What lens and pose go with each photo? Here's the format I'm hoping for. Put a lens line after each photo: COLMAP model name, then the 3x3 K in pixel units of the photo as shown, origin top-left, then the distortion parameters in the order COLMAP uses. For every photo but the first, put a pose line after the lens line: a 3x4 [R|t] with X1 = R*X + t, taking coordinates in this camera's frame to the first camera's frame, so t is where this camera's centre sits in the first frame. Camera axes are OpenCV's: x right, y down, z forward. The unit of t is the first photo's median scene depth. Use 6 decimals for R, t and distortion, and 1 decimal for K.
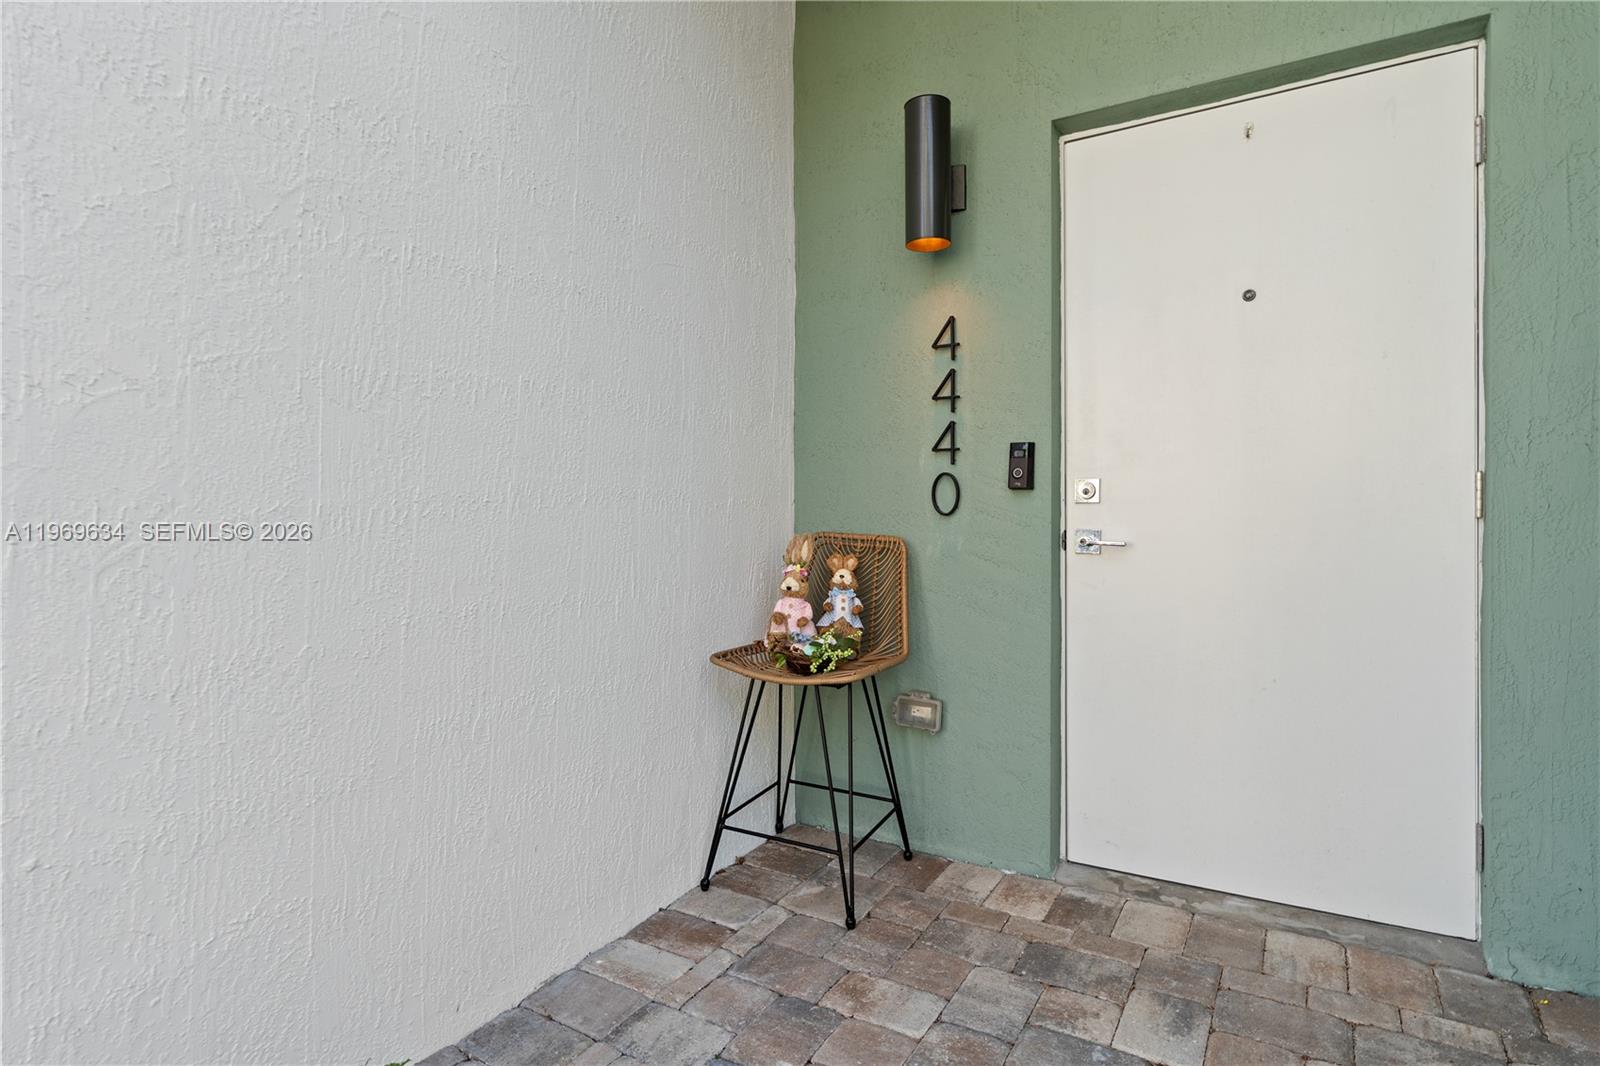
lens RADIAL K [[859.5, 0, 799.7], [0, 859.5, 530.1], [0, 0, 1]] dist [-0.001932, 0.001598]
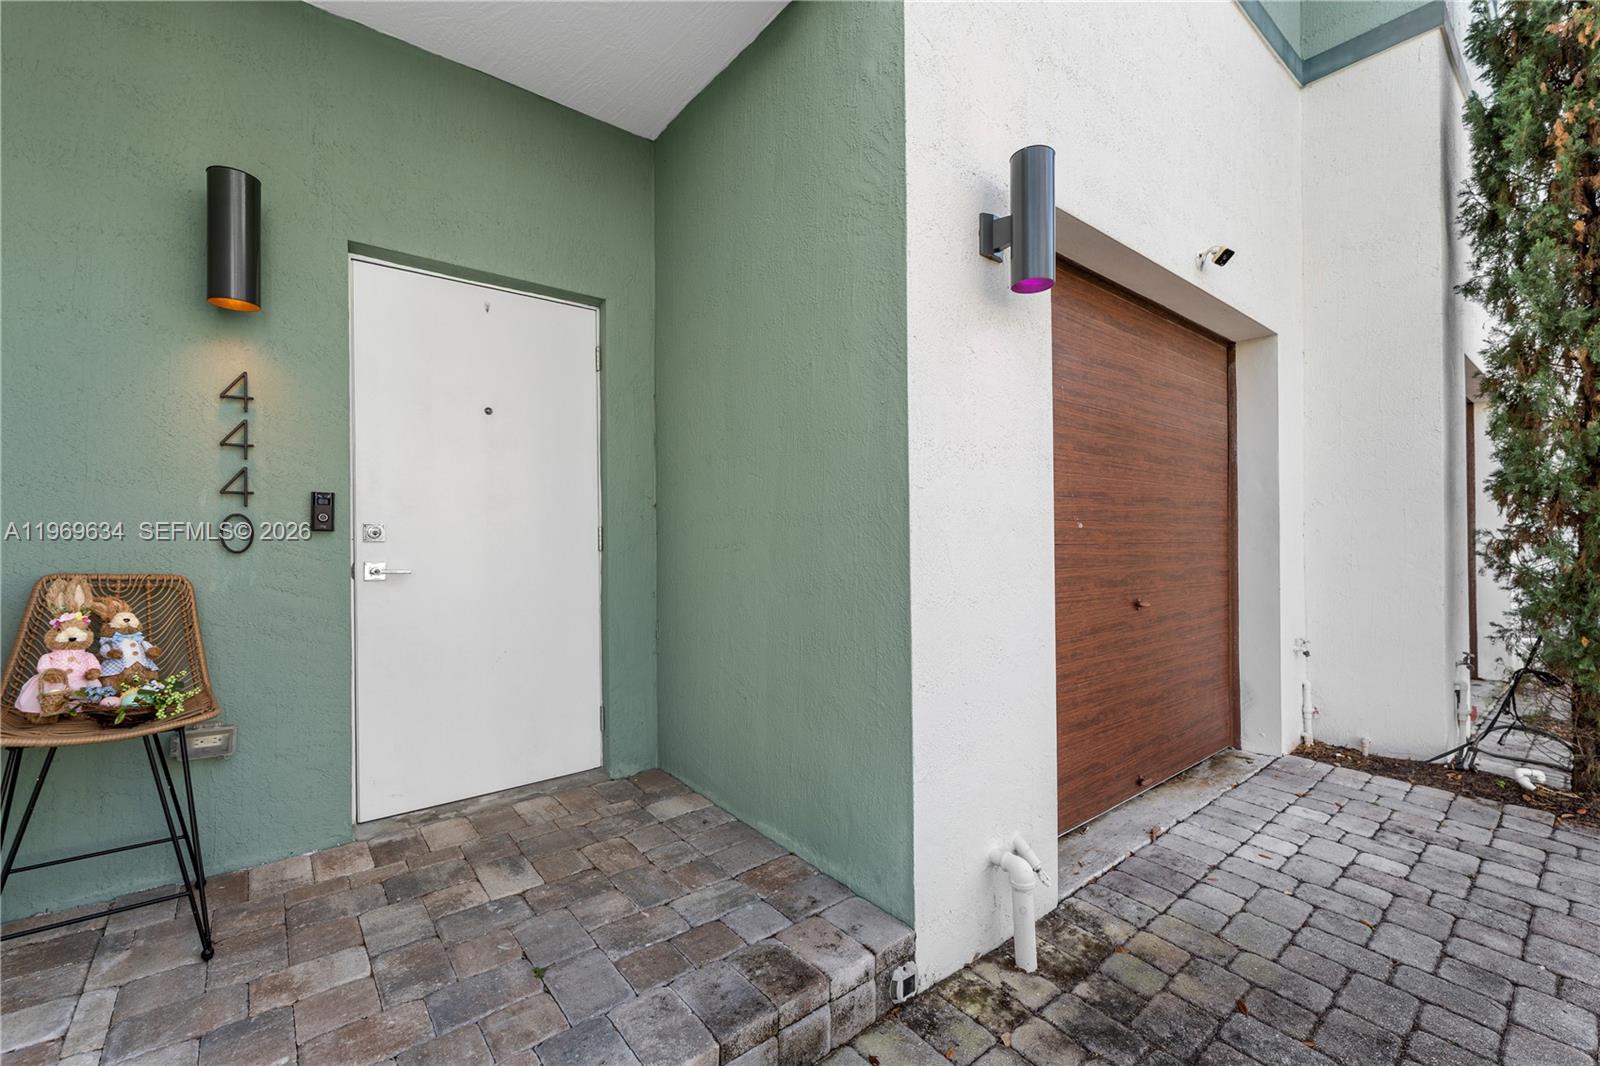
lens RADIAL K [[663.4, 0, 800.0], [0, 663.4, 533.0], [0, 0, 1]] dist [-0.000245, -0.000168]
pose [[0.333453, 0.006329, 0.942746, -0.412749], [0.012736, 0.999856, -0.011217, -0.026136], [-0.942681, 0.015747, 0.333324, 0.052517]]
